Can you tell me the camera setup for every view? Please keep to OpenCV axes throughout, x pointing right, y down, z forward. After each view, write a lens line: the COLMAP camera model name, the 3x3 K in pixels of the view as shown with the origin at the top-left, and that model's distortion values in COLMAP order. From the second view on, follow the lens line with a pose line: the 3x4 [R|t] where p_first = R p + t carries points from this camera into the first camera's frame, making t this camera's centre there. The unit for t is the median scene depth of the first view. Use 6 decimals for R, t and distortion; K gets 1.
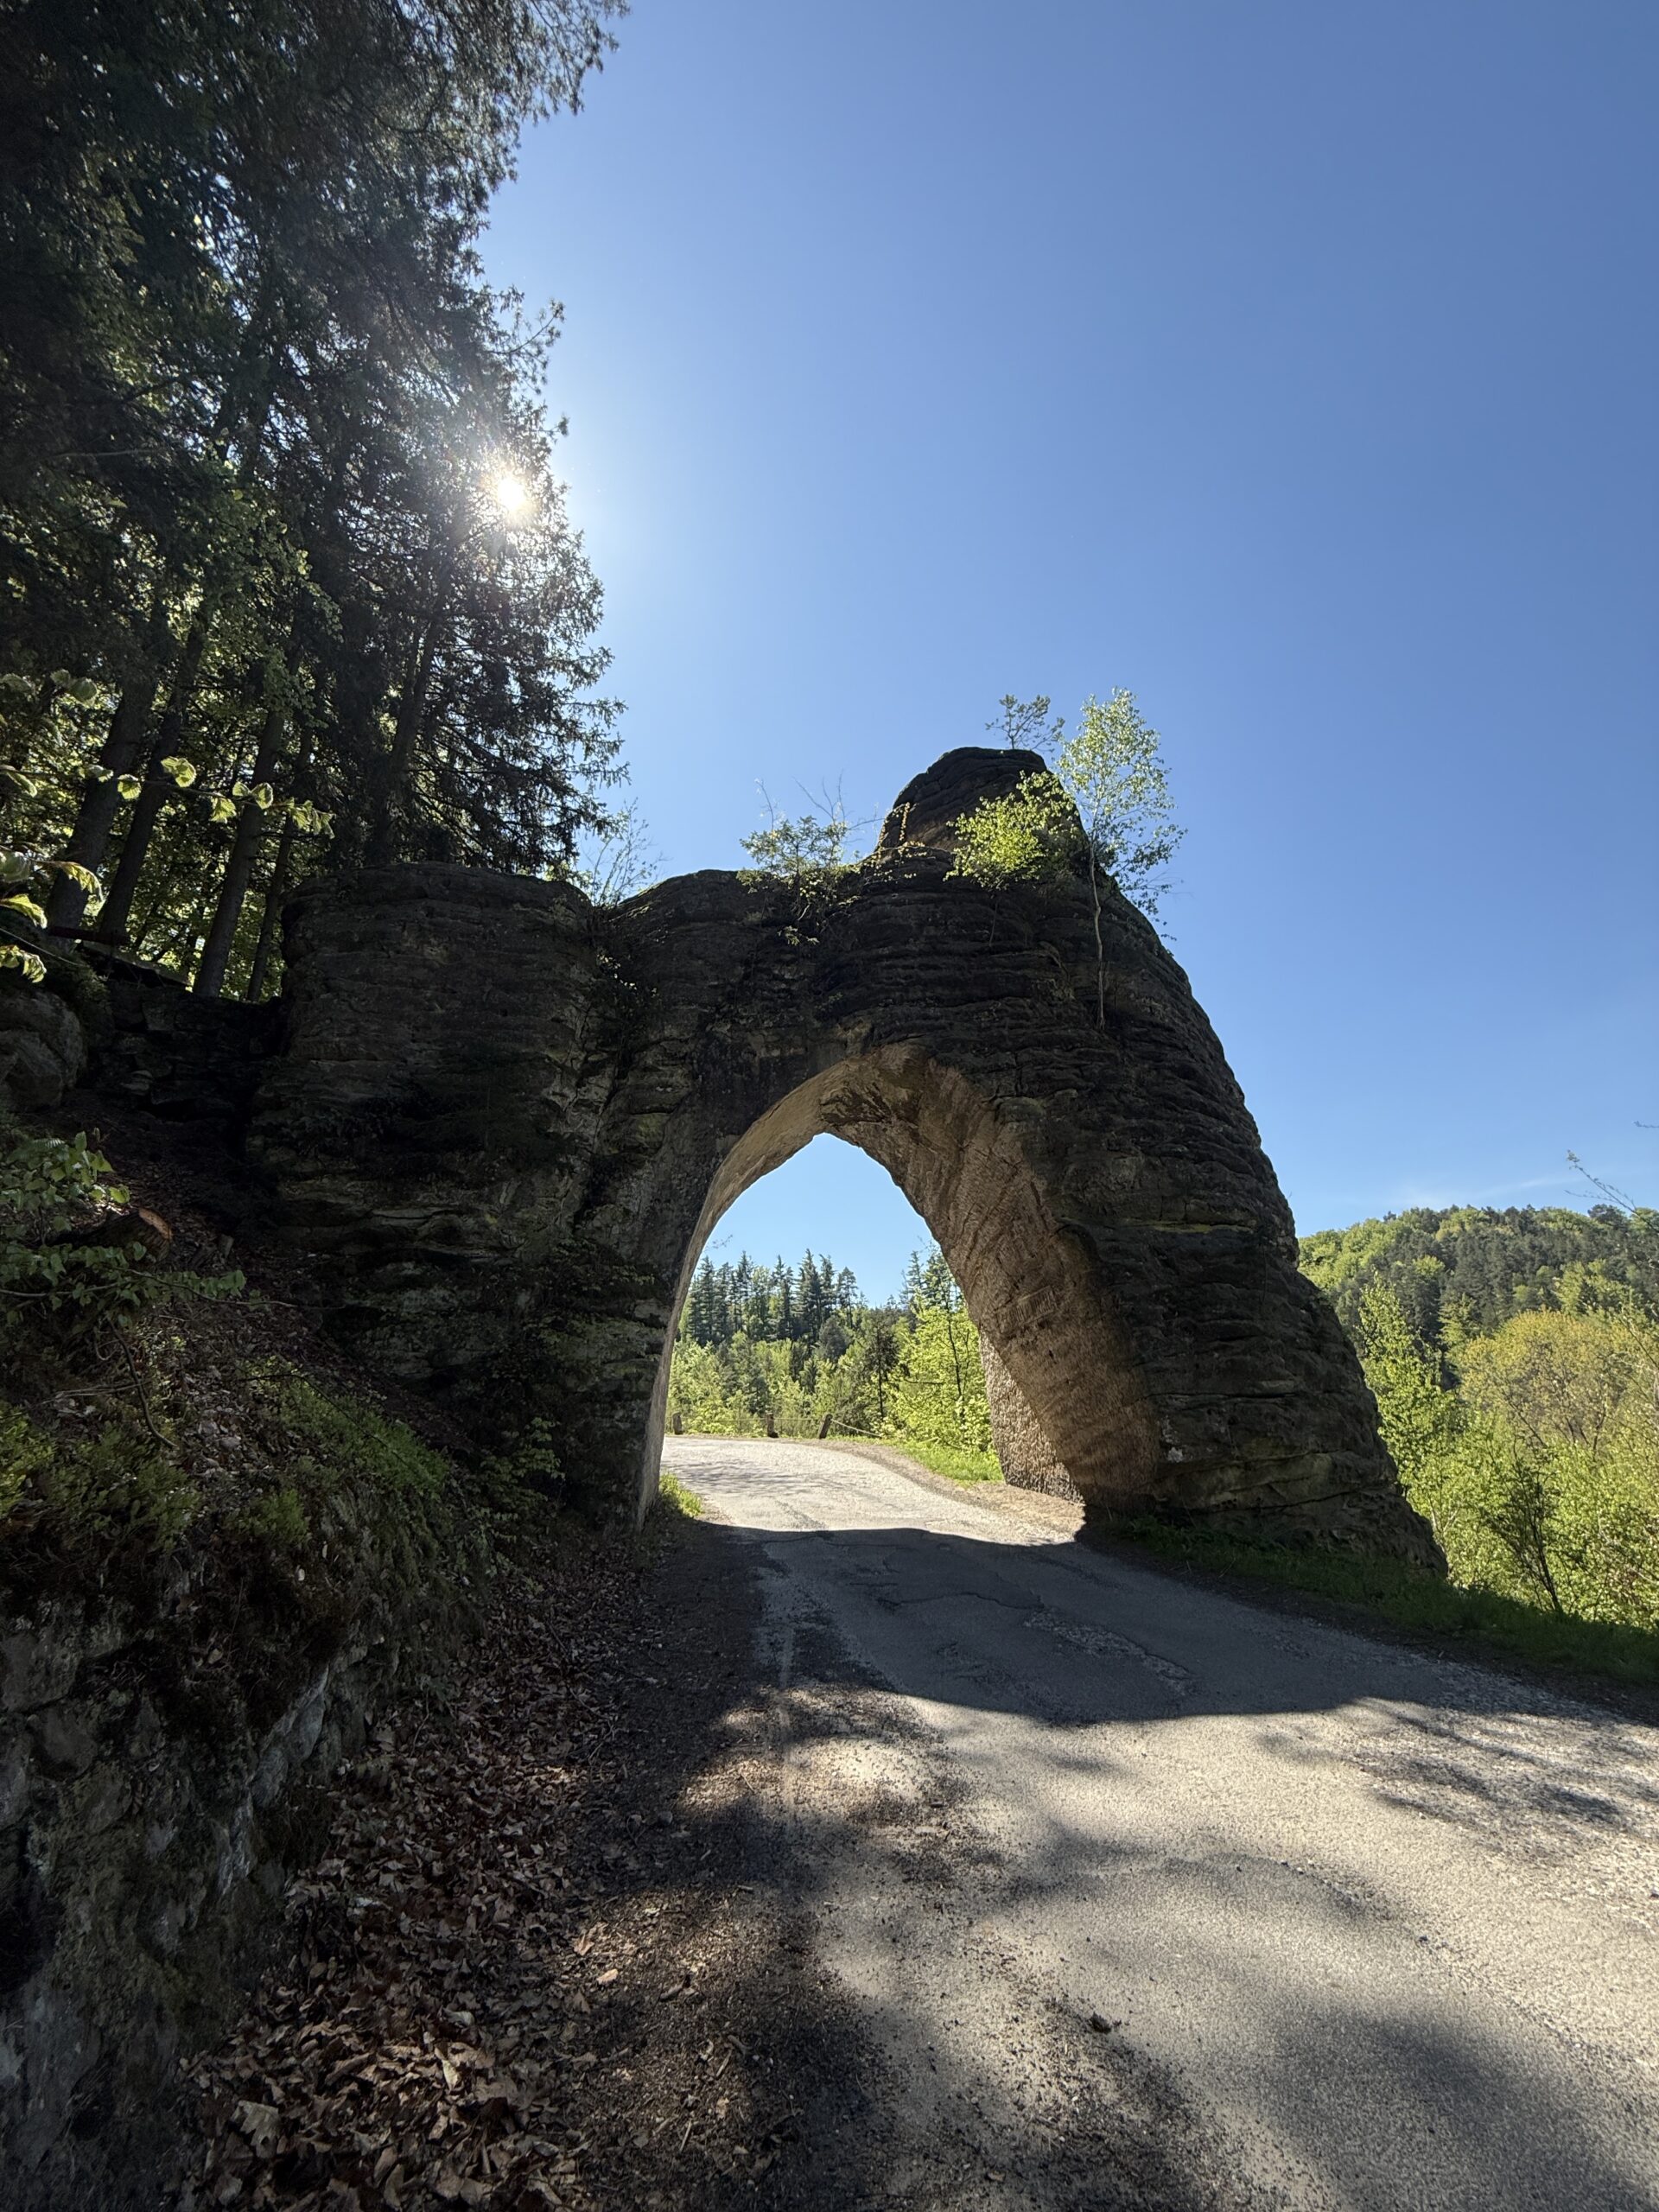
lens RADIAL K [[892.4, 0, 834.8], [0, 892.4, 1098.7], [0, 0, 1]] dist [0.002970, 0.002475]
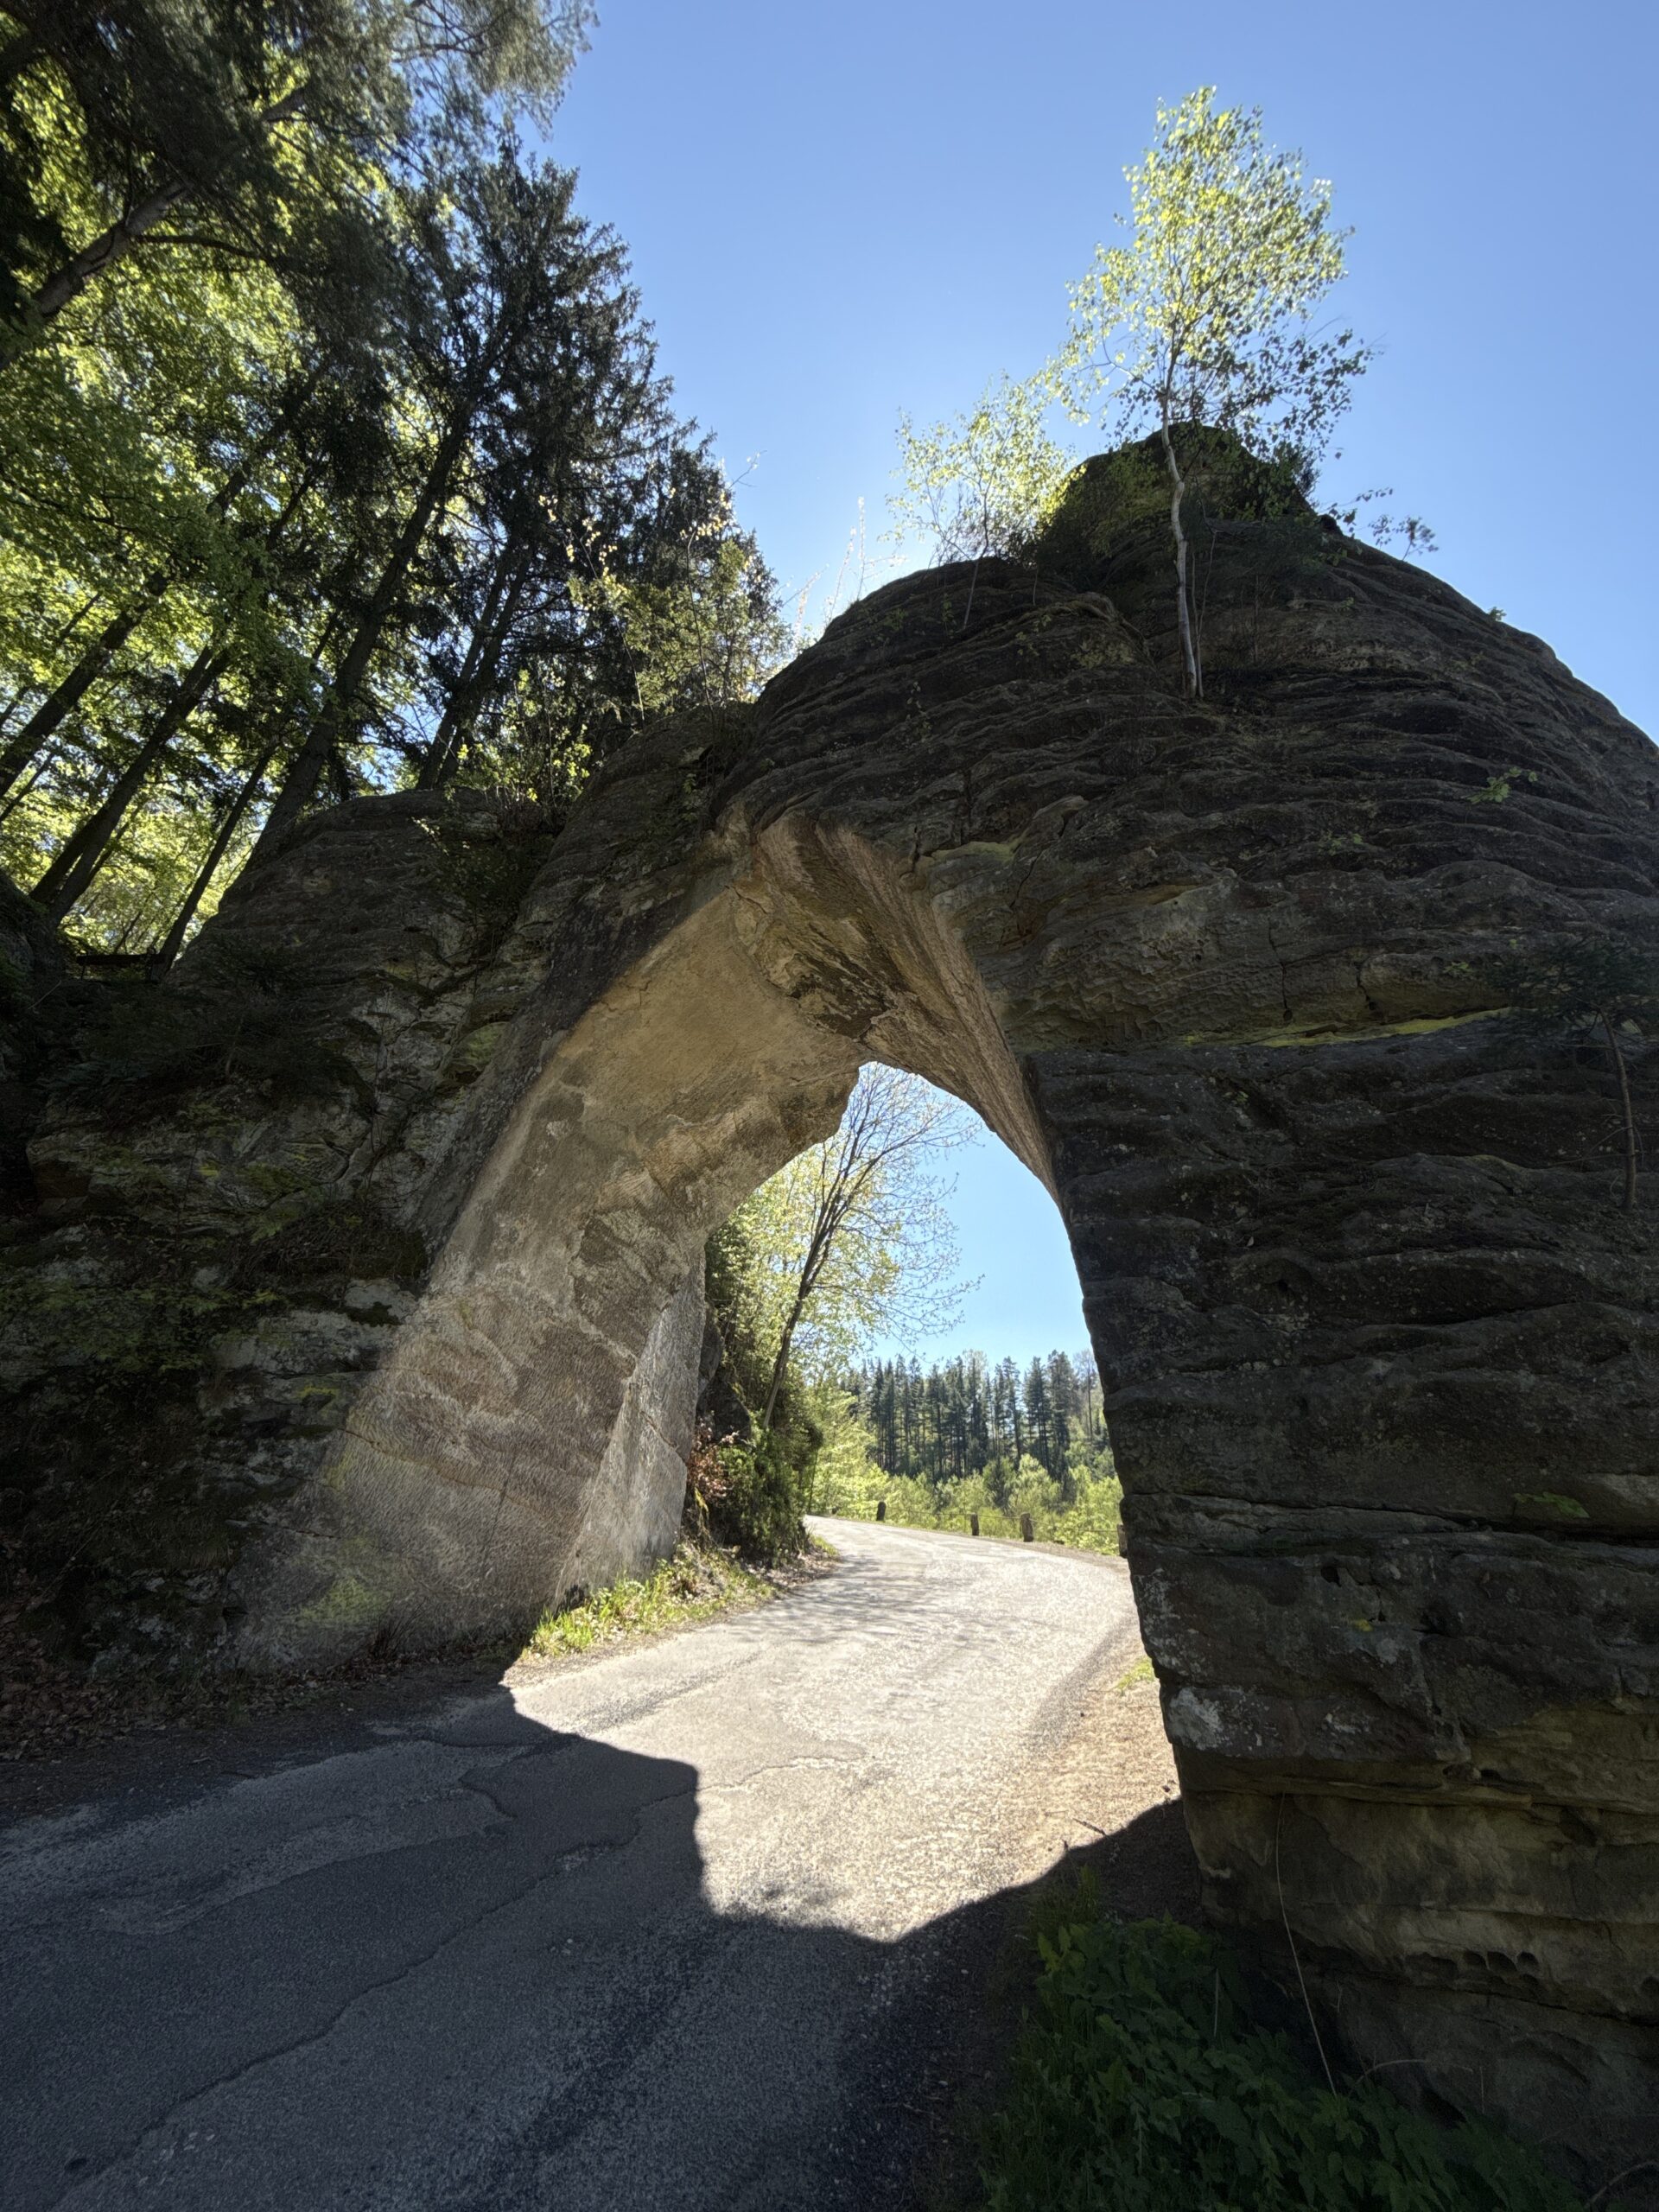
lens RADIAL K [[892.4, 0, 818.4], [0, 892.4, 1099.5], [0, 0, 1]] dist [0.002970, 0.002475]
pose [[0.864967, -0.133740, -0.483680, 0.348083], [0.086543, 0.989147, -0.118739, 0.182245], [0.494310, 0.060846, 0.867153, 0.542793]]
